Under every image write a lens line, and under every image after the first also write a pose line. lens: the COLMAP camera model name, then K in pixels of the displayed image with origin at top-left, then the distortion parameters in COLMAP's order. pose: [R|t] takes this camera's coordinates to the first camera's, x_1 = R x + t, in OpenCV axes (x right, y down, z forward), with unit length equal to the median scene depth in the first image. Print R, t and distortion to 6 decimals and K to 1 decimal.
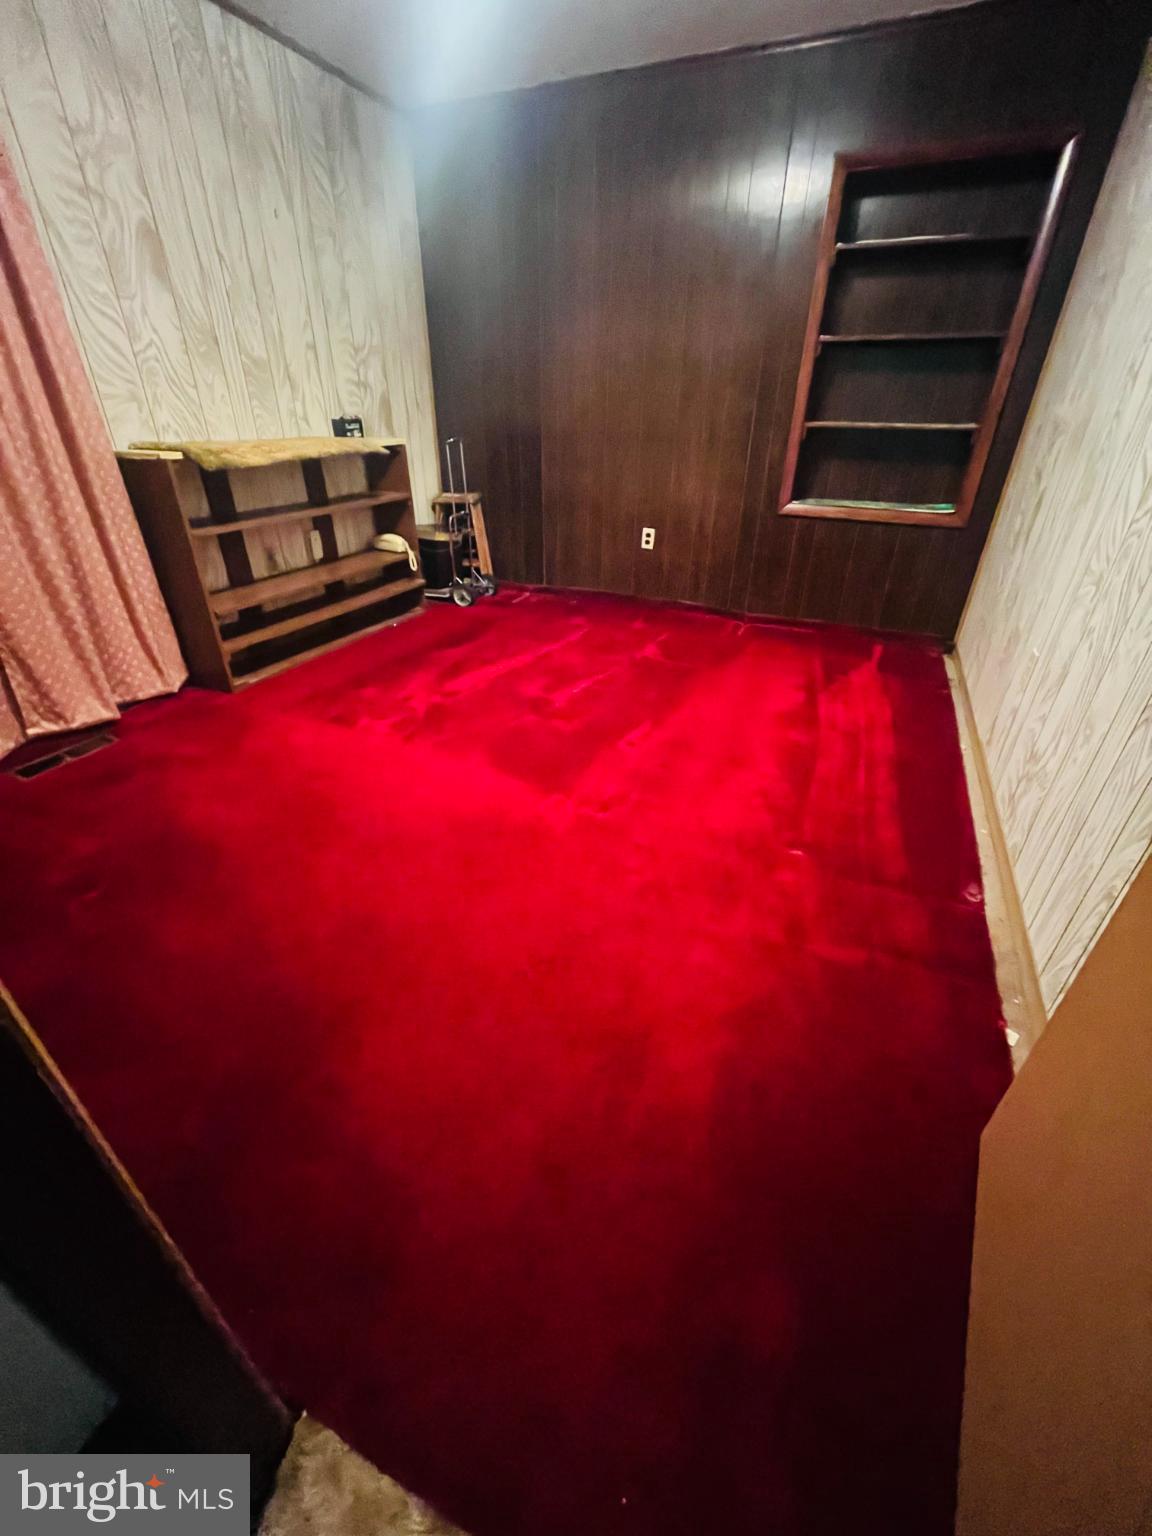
lens RADIAL K [[624.1, 0, 576.0], [0, 624.1, 768.0], [0, 0, 1]] dist [0.000321, 0.000128]
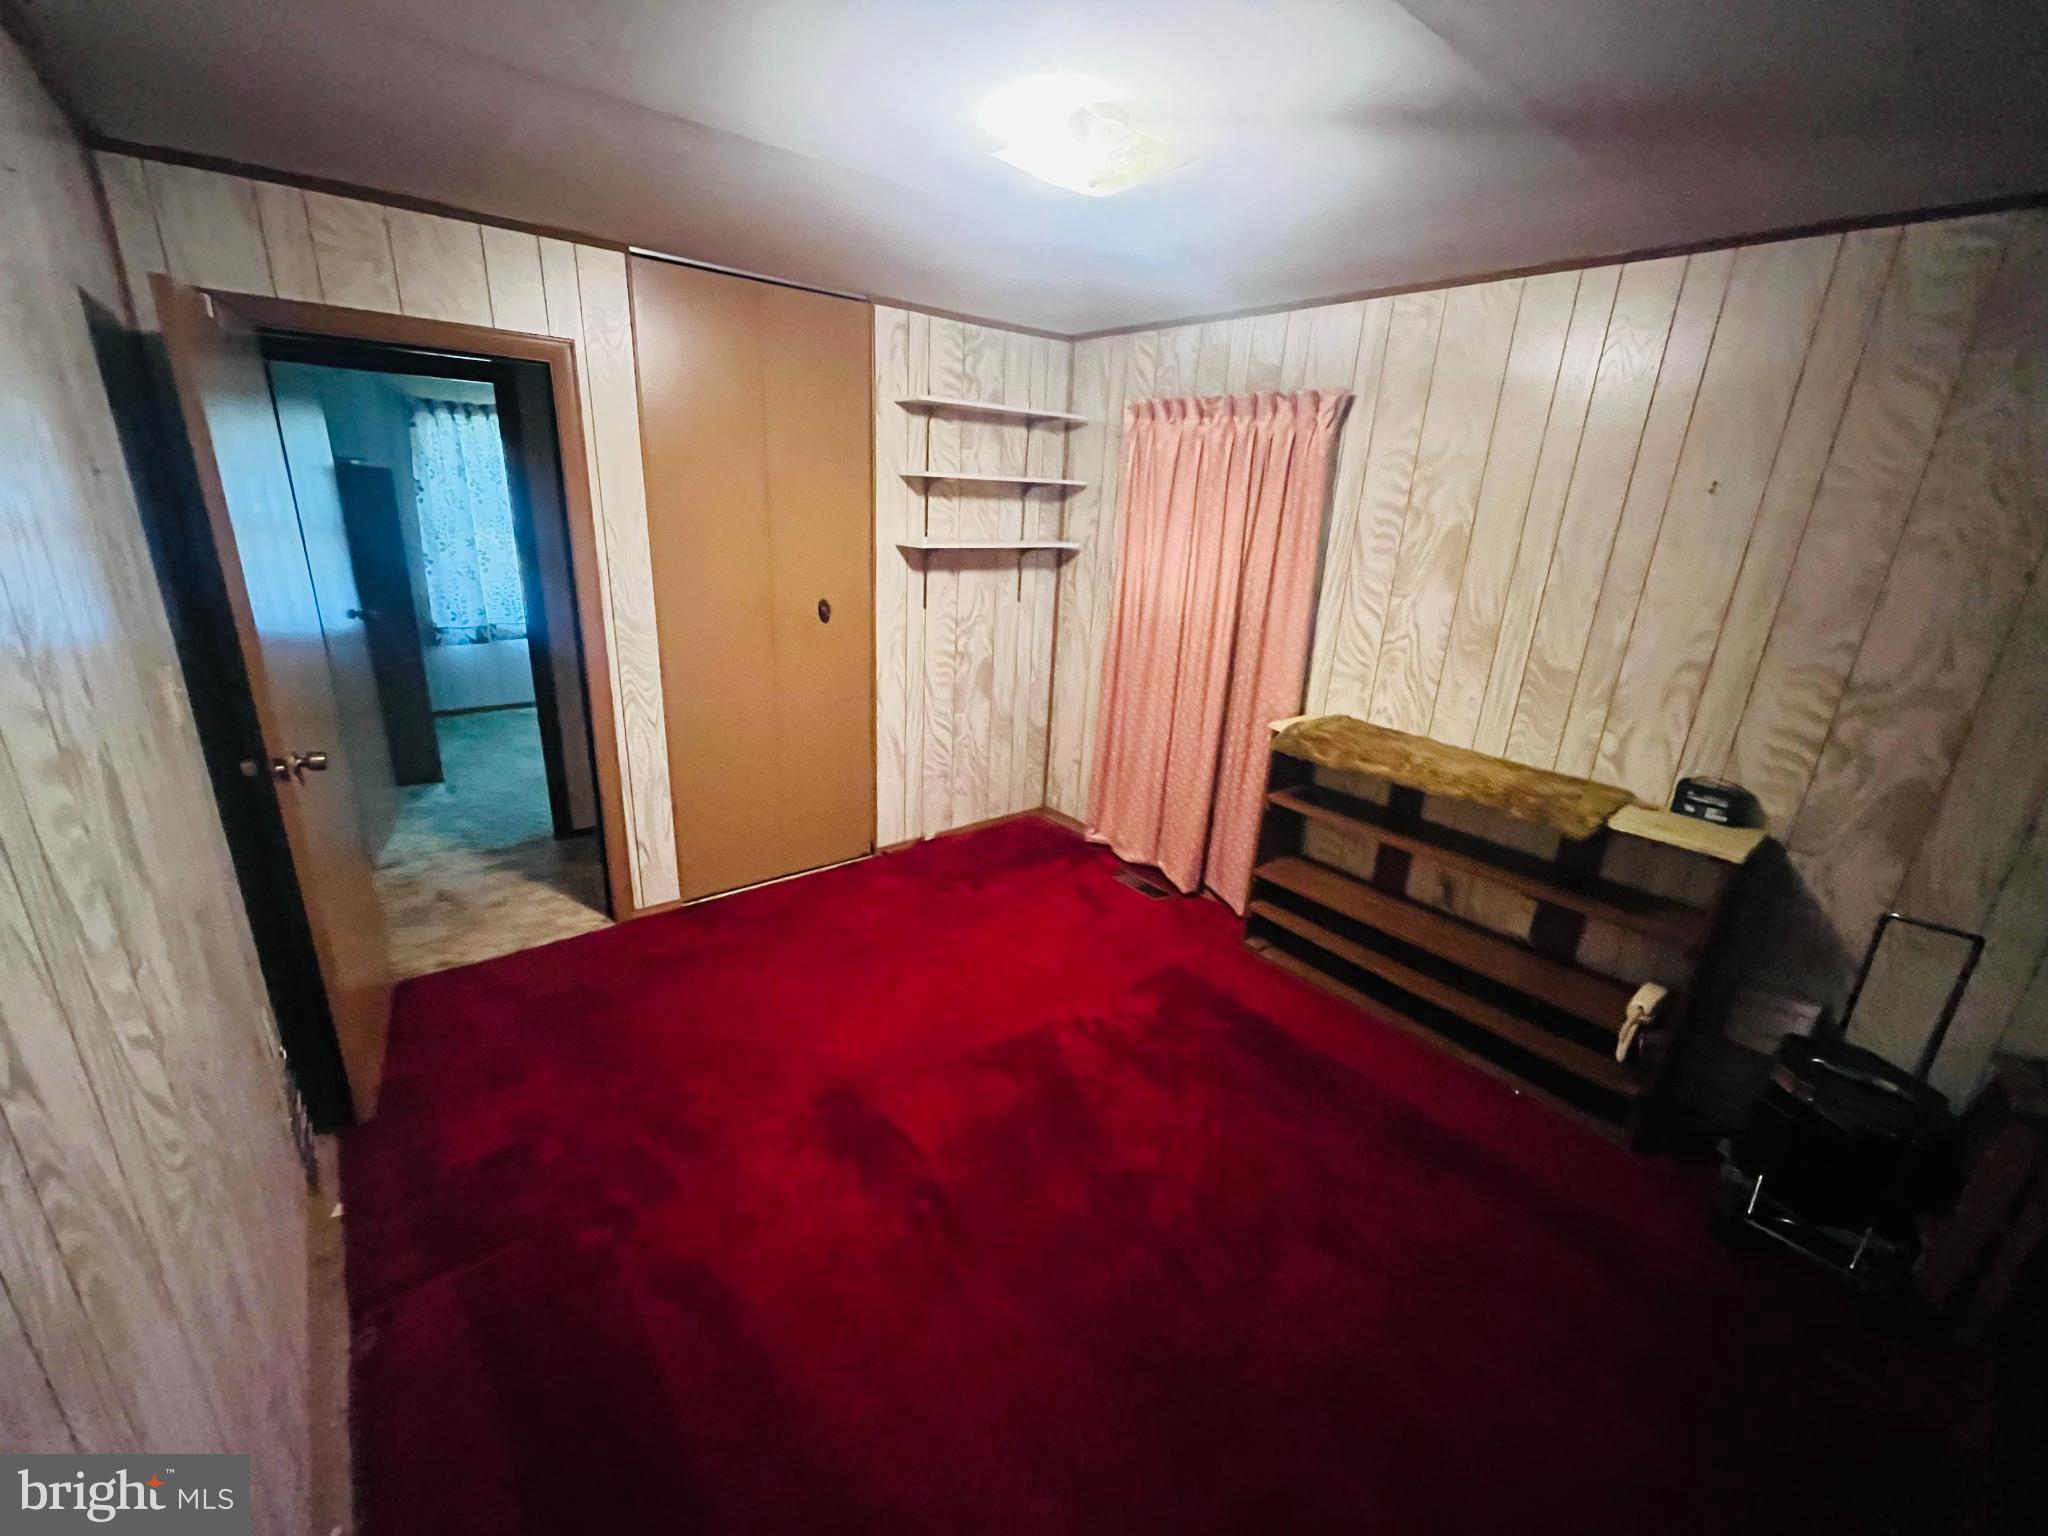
lens RADIAL K [[832.1, 0, 1018.5], [0, 832.1, 769.0], [0, 0, 1]] dist [0.000321, 0.000128]
pose [[-0.437413, 0.247960, -0.864399, 0.620637], [-0.504214, 0.728293, 0.464066, -0.744884], [0.744606, 0.638831, -0.193540, 0.852365]]
